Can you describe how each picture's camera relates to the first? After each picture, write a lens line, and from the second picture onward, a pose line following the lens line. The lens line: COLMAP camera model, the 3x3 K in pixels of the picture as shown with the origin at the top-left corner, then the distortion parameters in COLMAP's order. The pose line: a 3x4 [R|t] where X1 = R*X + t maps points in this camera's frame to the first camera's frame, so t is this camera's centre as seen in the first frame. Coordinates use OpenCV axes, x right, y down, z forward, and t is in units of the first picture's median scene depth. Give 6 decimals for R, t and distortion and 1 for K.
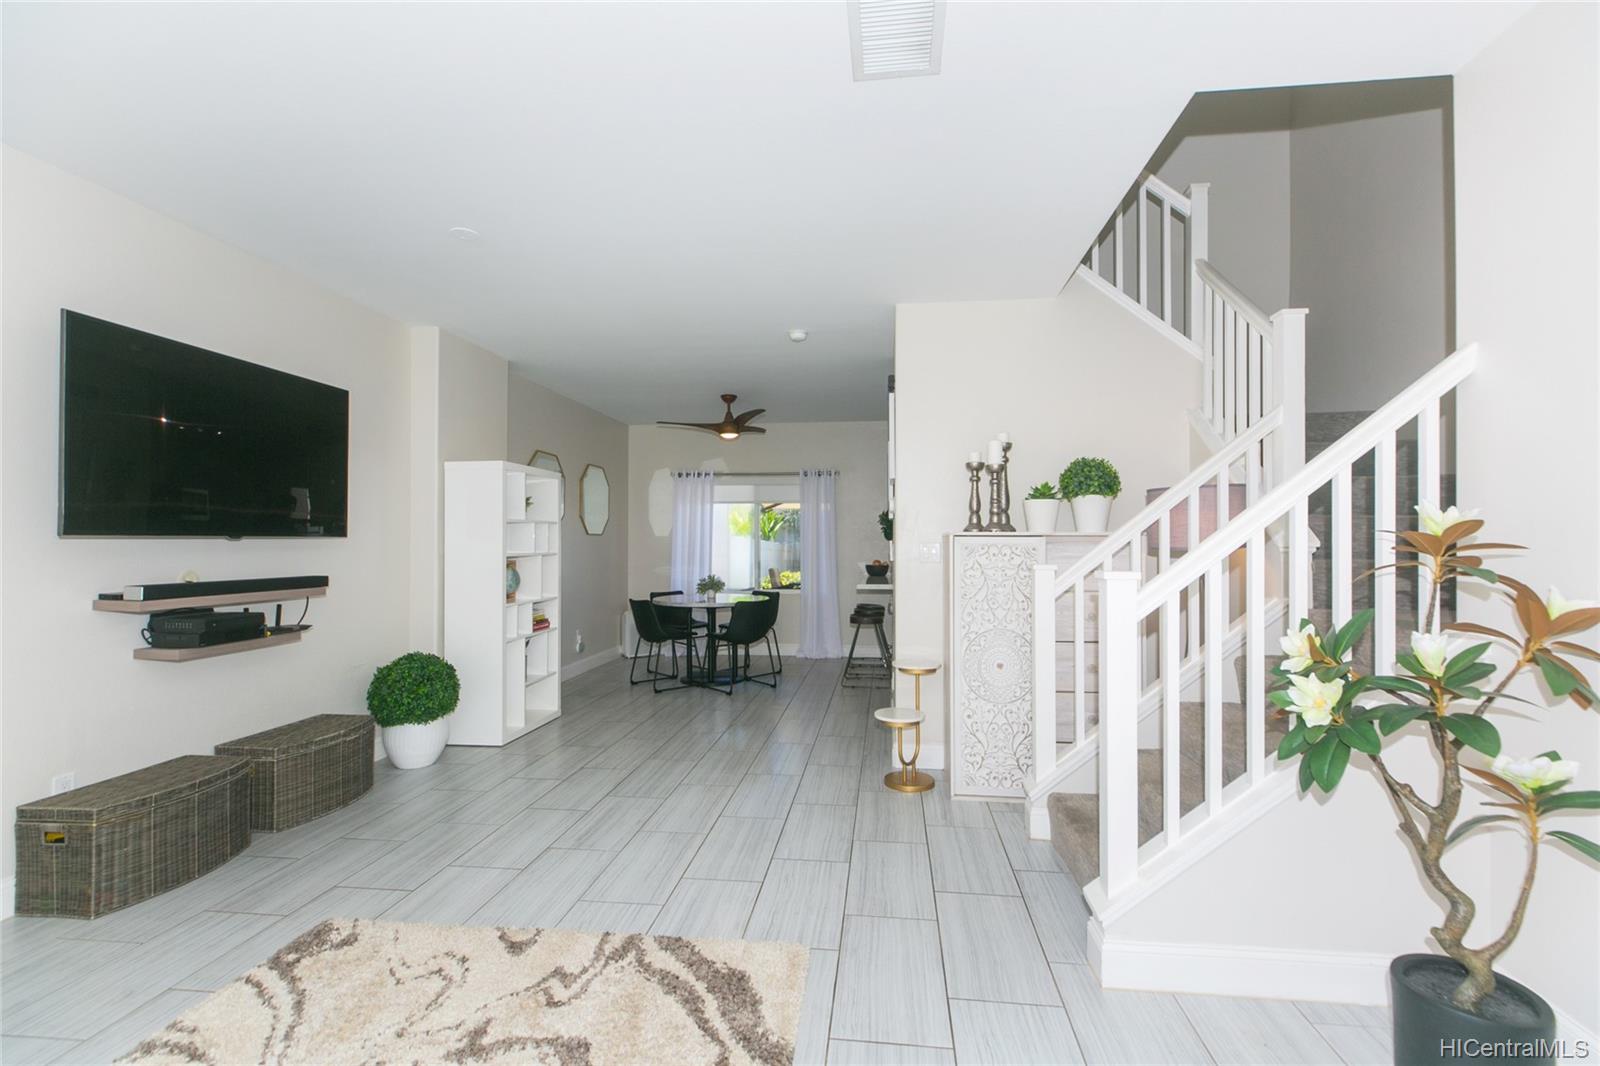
lens RADIAL K [[716.2, 0, 810.2], [0, 716.2, 528.1], [0, 0, 1]] dist [0.007056, -0.004360]
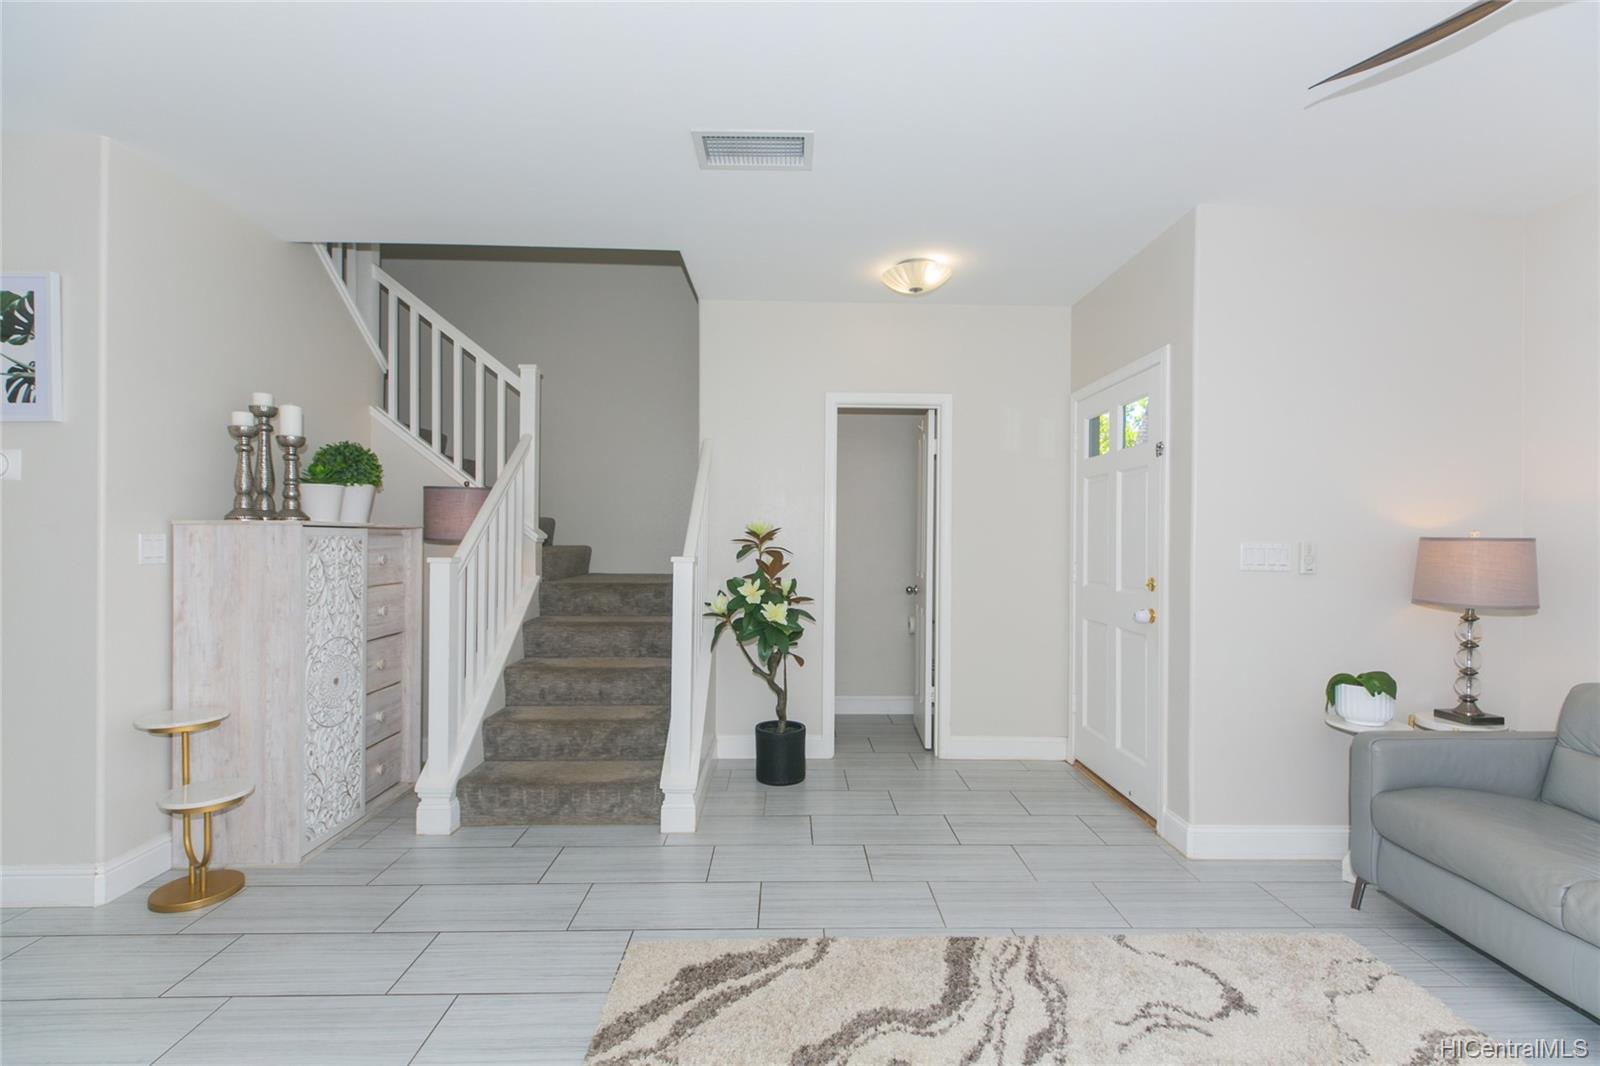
lens RADIAL K [[716.2, 0, 804.1], [0, 716.2, 534.3], [0, 0, 1]] dist [0.007056, -0.004360]
pose [[-0.132668, -0.002646, 0.991157, -0.640761], [-0.023168, 0.999732, -0.000433, 0.007767], [-0.990890, -0.023020, -0.132694, 0.572010]]
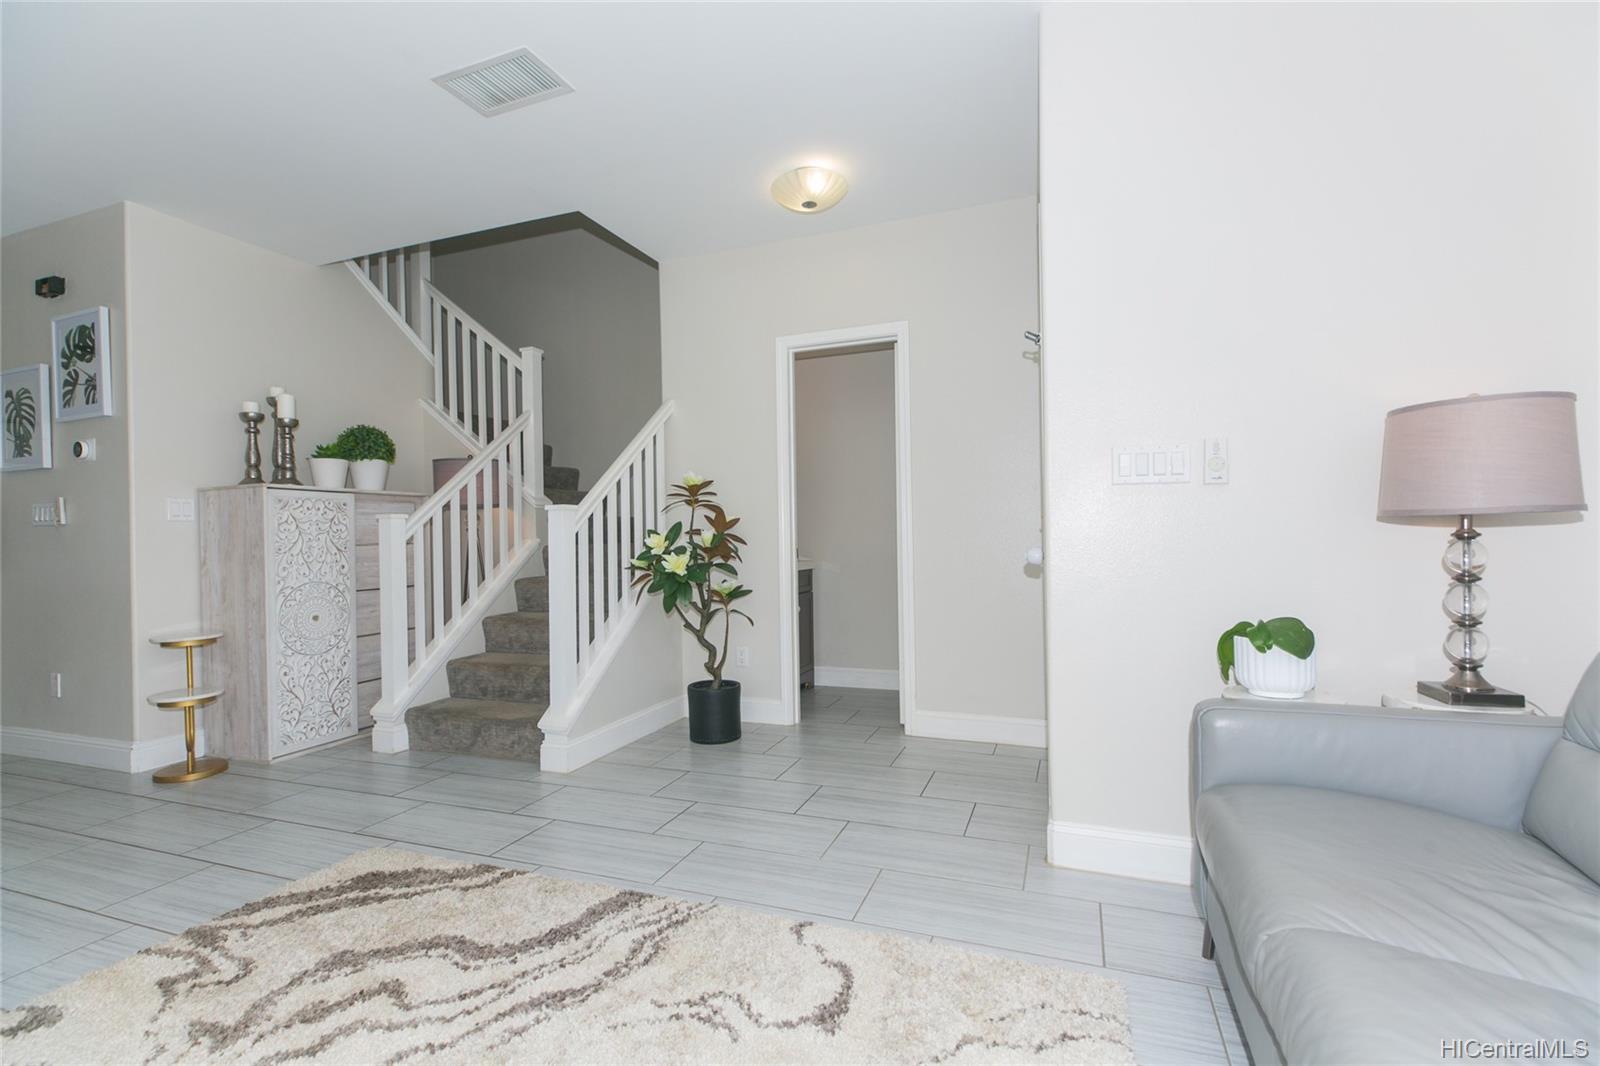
lens RADIAL K [[716.2, 0, 802.9], [0, 716.2, 536.6], [0, 0, 1]] dist [0.007056, -0.004360]
pose [[0.249938, -0.004626, 0.968251, -0.547788], [0.005456, 0.999979, 0.003369, 0.077197], [-0.968246, 0.004441, 0.249958, 0.075612]]
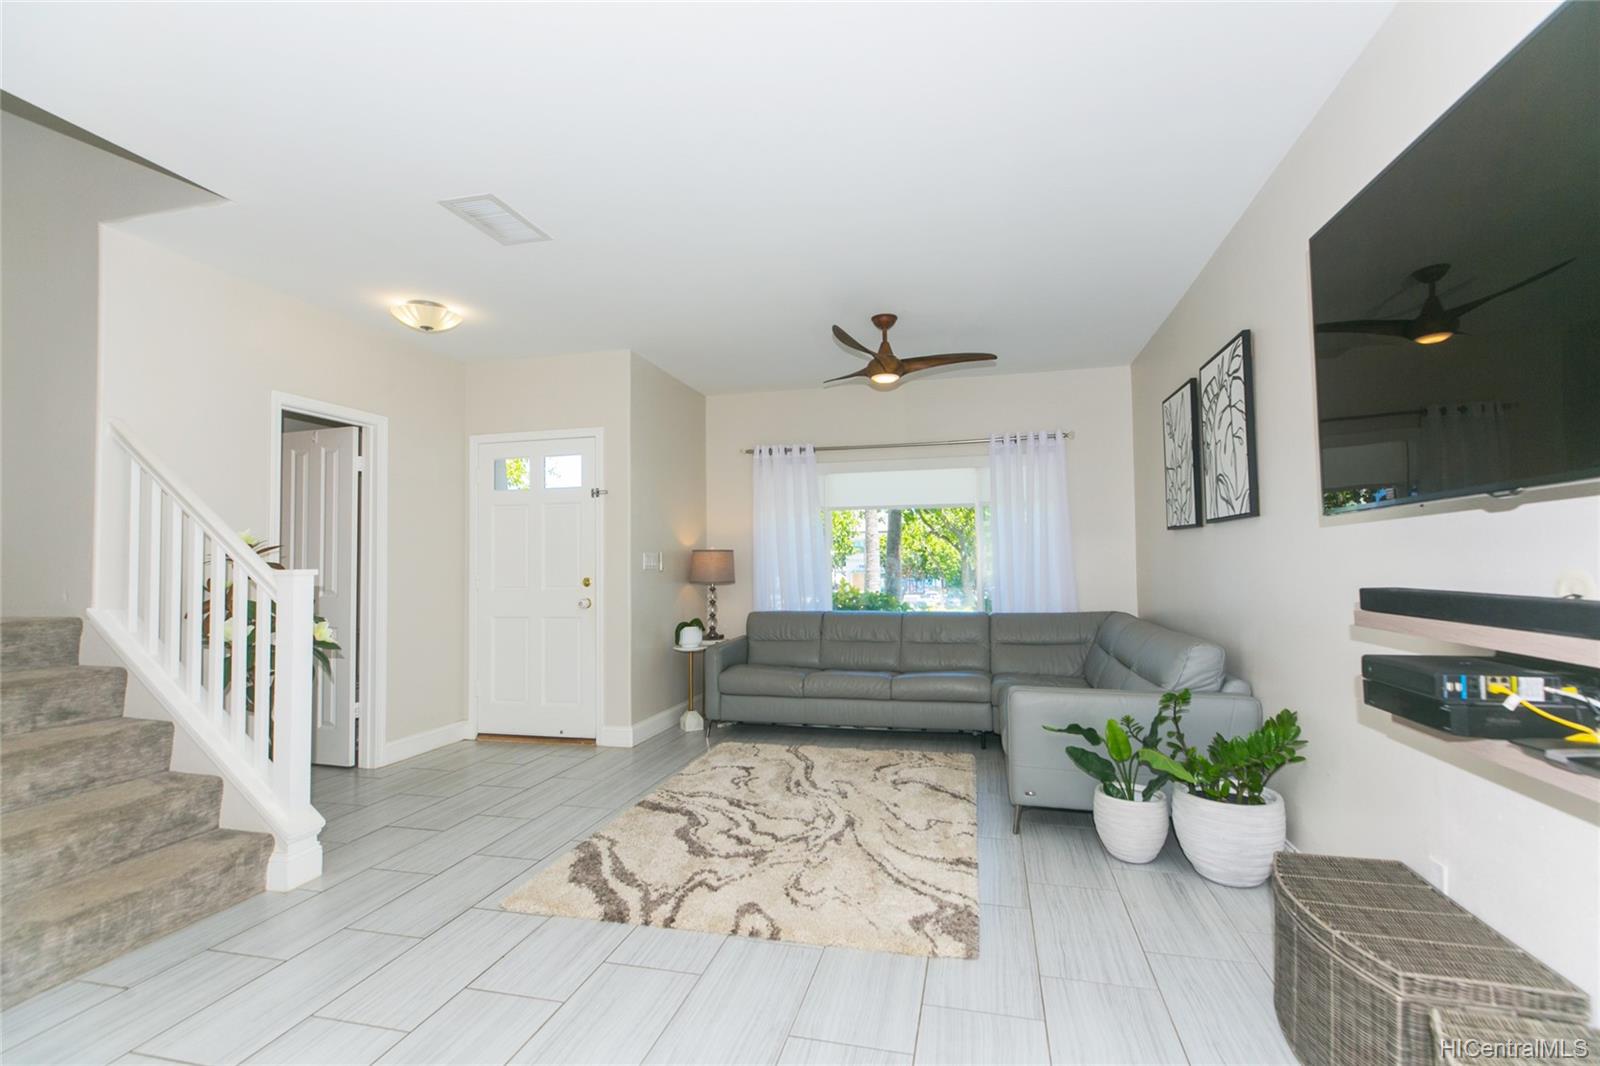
lens RADIAL K [[716.2, 0, 815.8], [0, 716.2, 534.5], [0, 0, 1]] dist [0.007056, -0.004360]
pose [[-0.992126, 0.014845, 0.124362, -0.401596], [0.008146, 0.998497, -0.054196, 0.047402], [-0.124980, -0.052756, -0.990756, 1.302425]]
